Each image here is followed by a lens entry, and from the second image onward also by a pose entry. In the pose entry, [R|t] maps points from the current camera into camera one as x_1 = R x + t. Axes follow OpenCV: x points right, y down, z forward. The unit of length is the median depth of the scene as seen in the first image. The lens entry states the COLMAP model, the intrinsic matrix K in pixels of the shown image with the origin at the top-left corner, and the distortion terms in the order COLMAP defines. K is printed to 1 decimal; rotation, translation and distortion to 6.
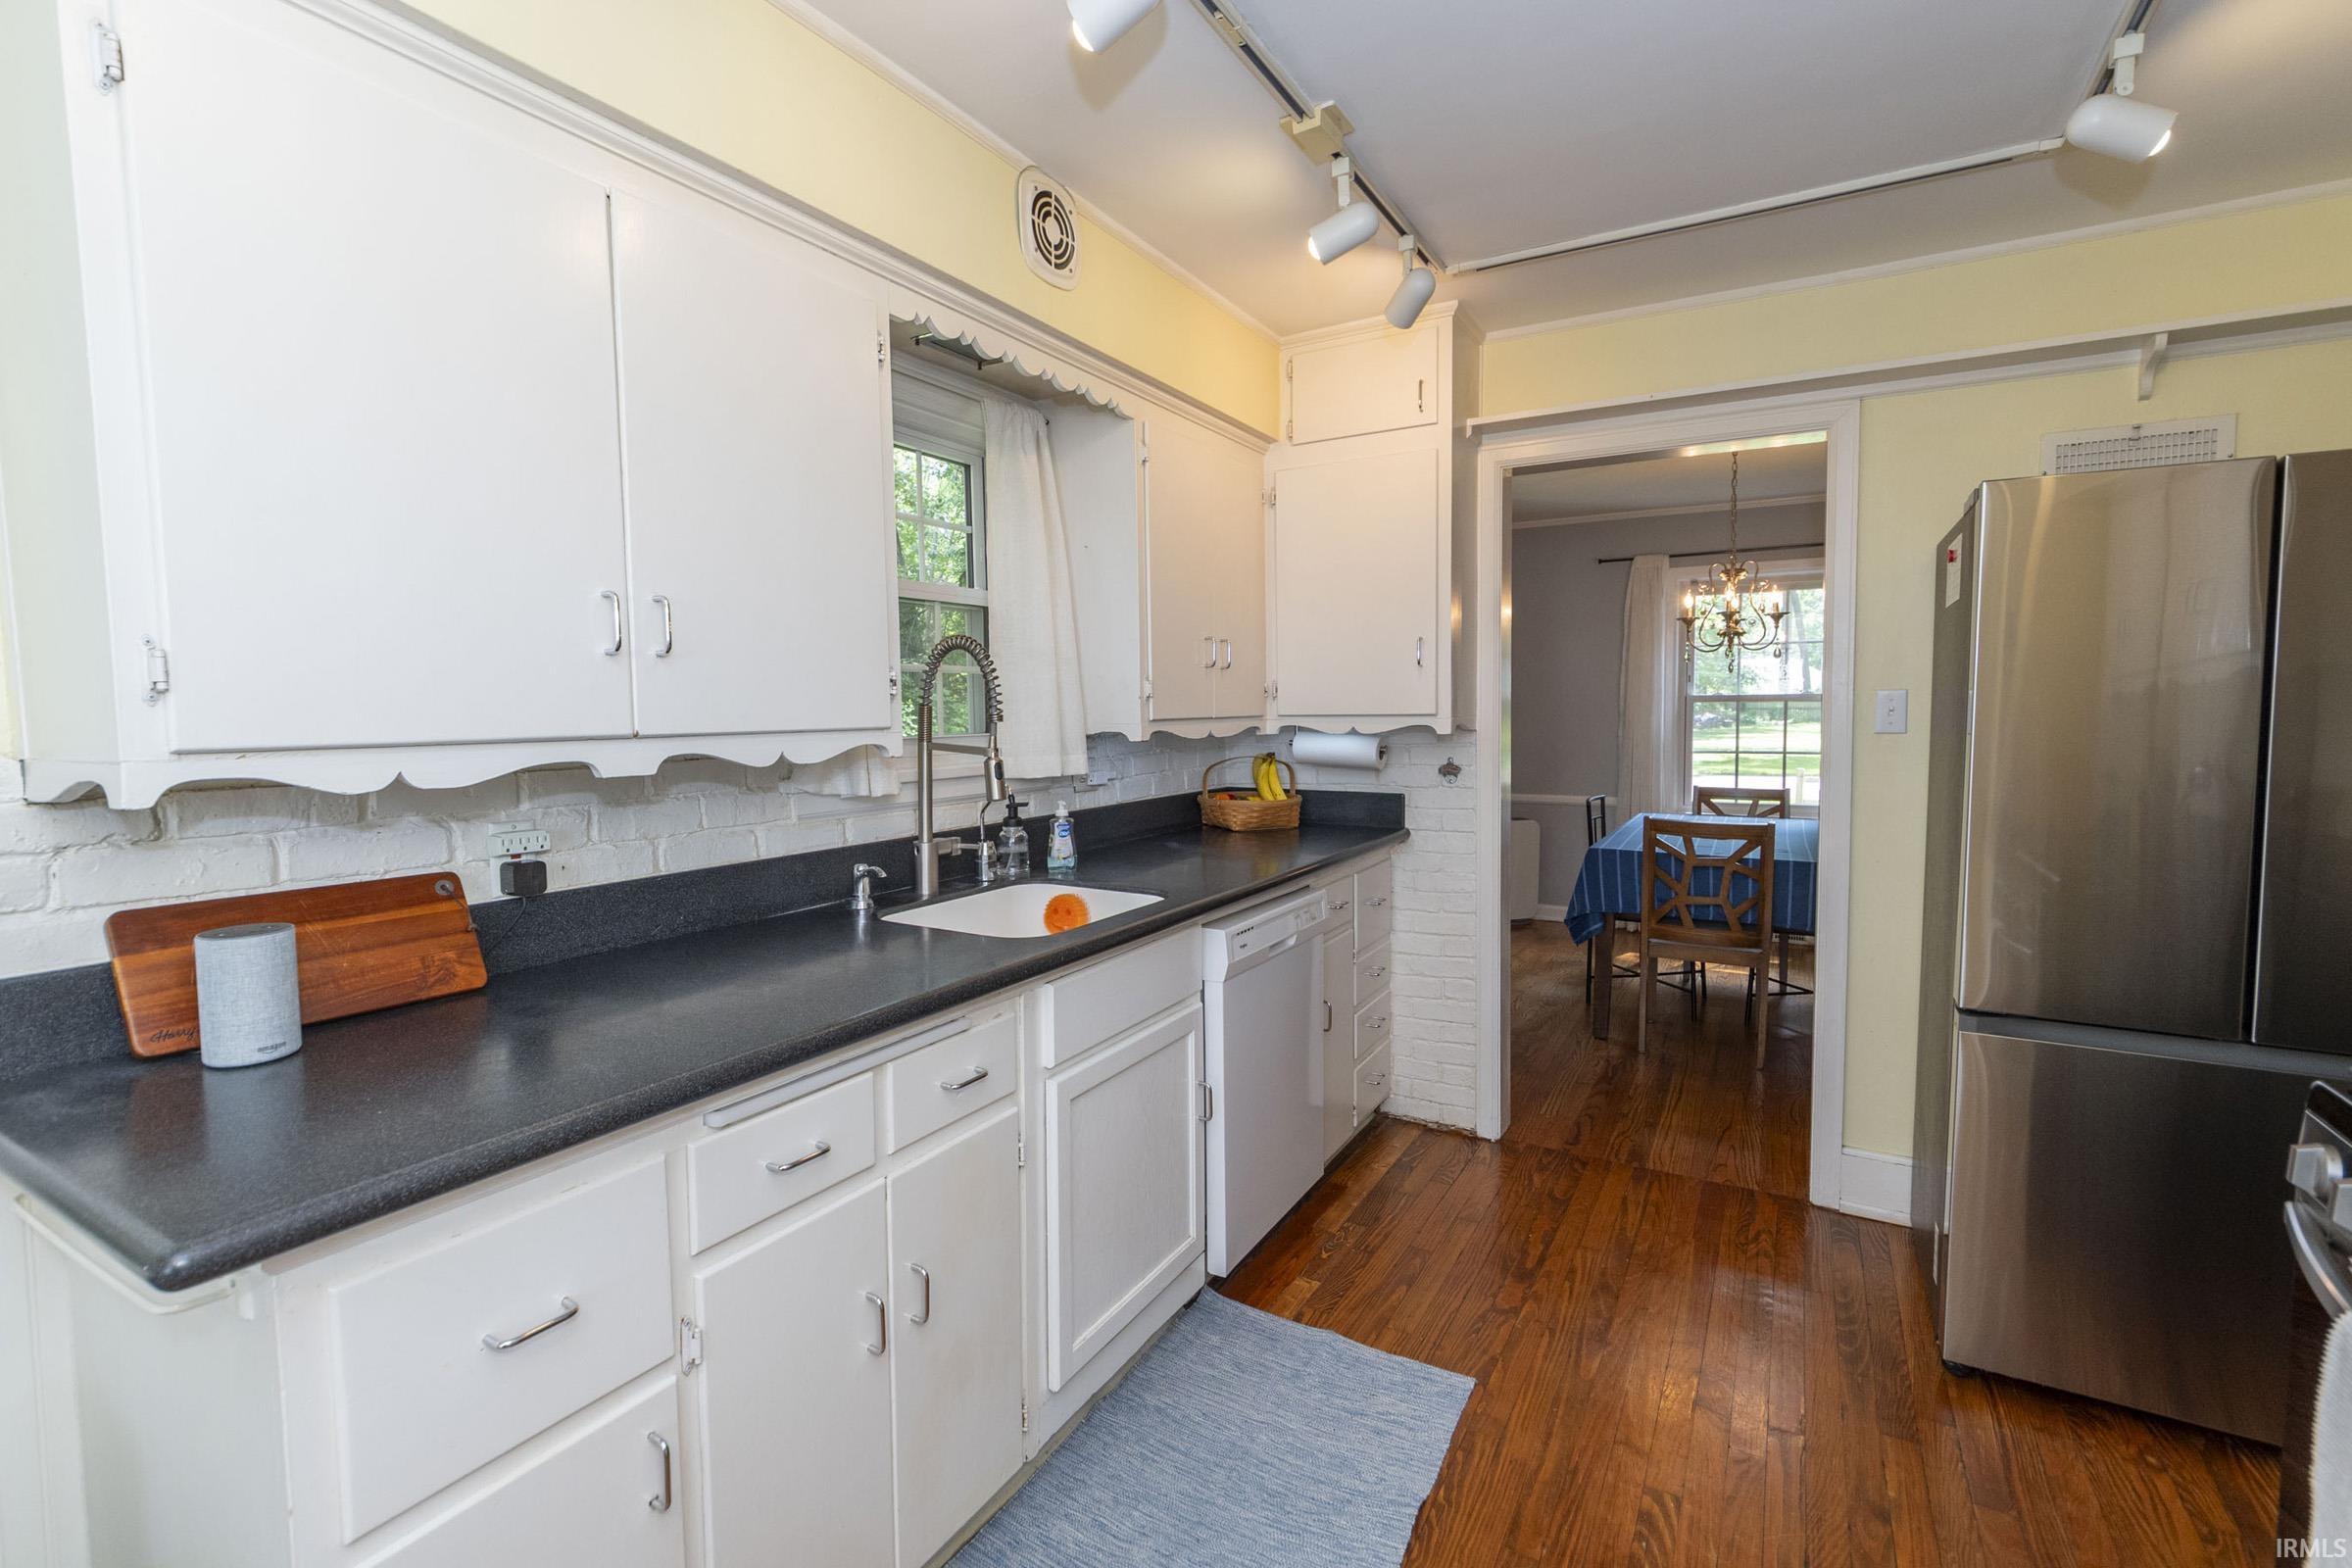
lens RADIAL K [[1054.4, 0, 1144.5], [0, 1054.4, 775.5], [0, 0, 1]] dist [-0.004409, -0.000150]
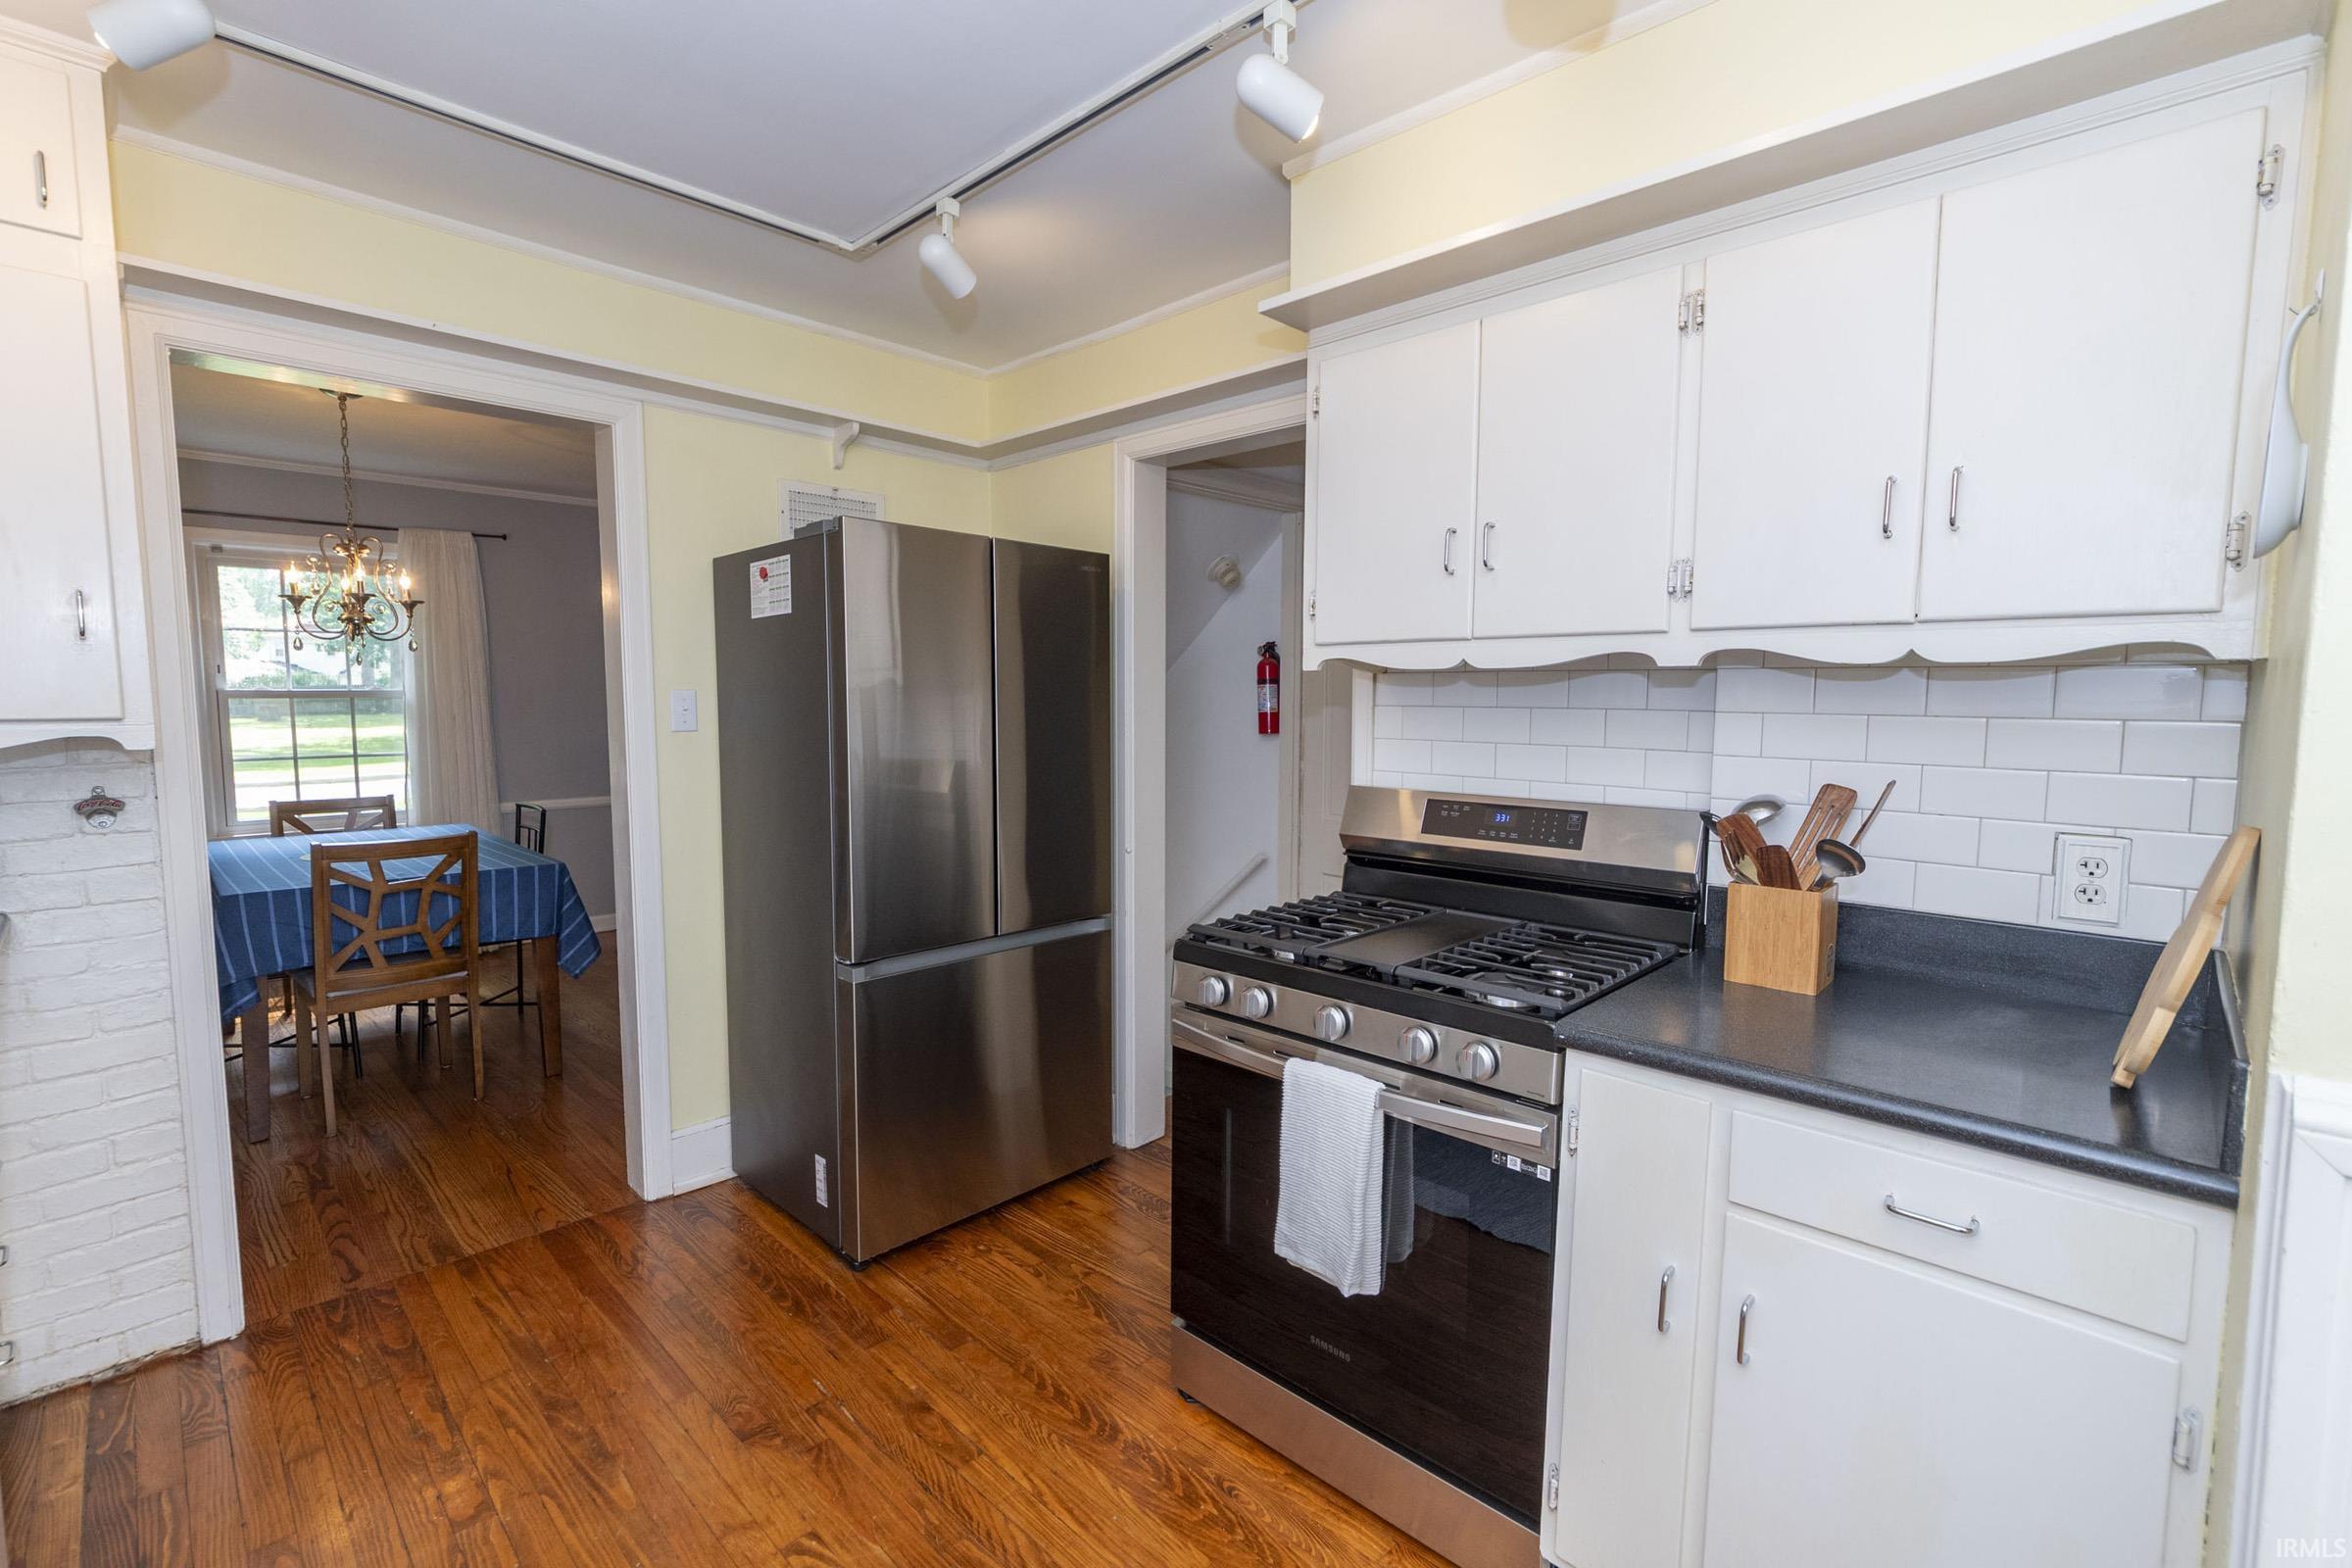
lens RADIAL K [[1033.0, 0, 1149.3], [0, 1033.0, 777.5], [0, 0, 1]] dist [-0.001324, 0.001410]
pose [[0.235716, -0.066837, 0.969521, -0.155071], [0.061122, 0.996677, 0.053849, -0.016827], [-0.969898, 0.046566, 0.239018, 0.240053]]
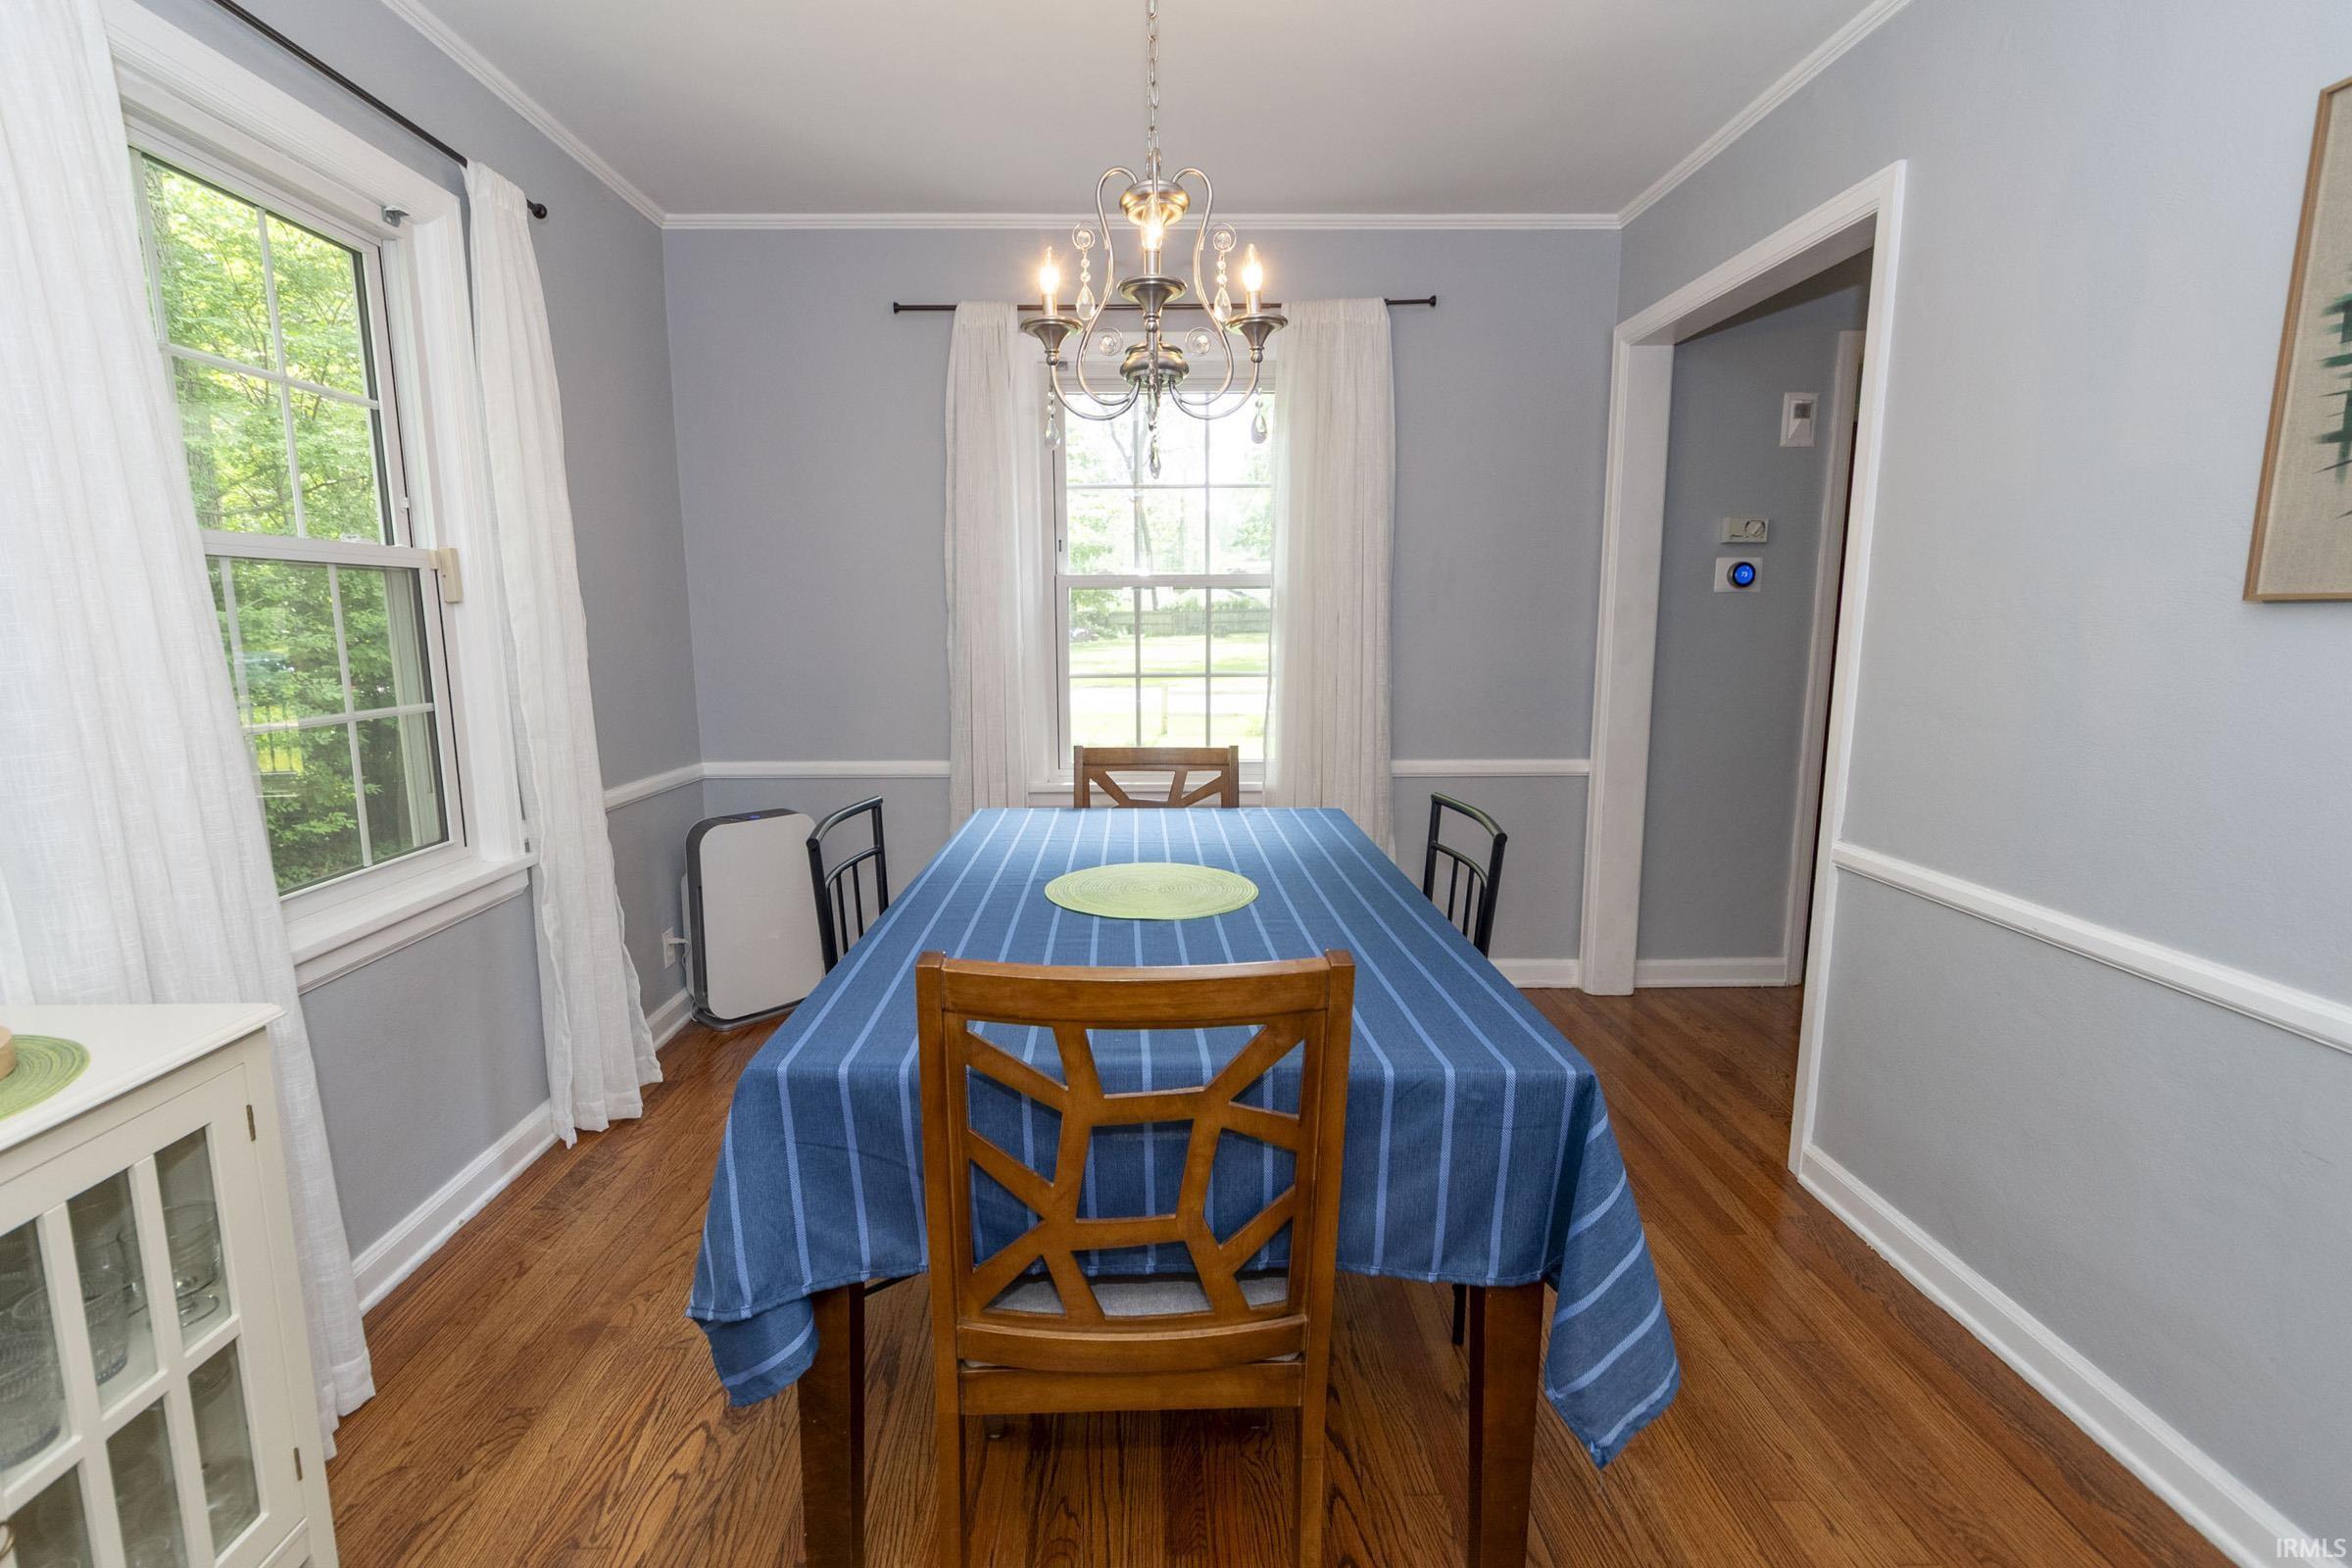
lens RADIAL K [[1054.4, 0, 1144.5], [0, 1054.4, 775.5], [0, 0, 1]] dist [-0.004409, -0.000150]
pose [[0.850917, -0.070434, 0.520556, 0.472261], [0.029821, 0.995849, 0.085998, -0.030709], [-0.524453, -0.057654, 0.849485, 0.912963]]
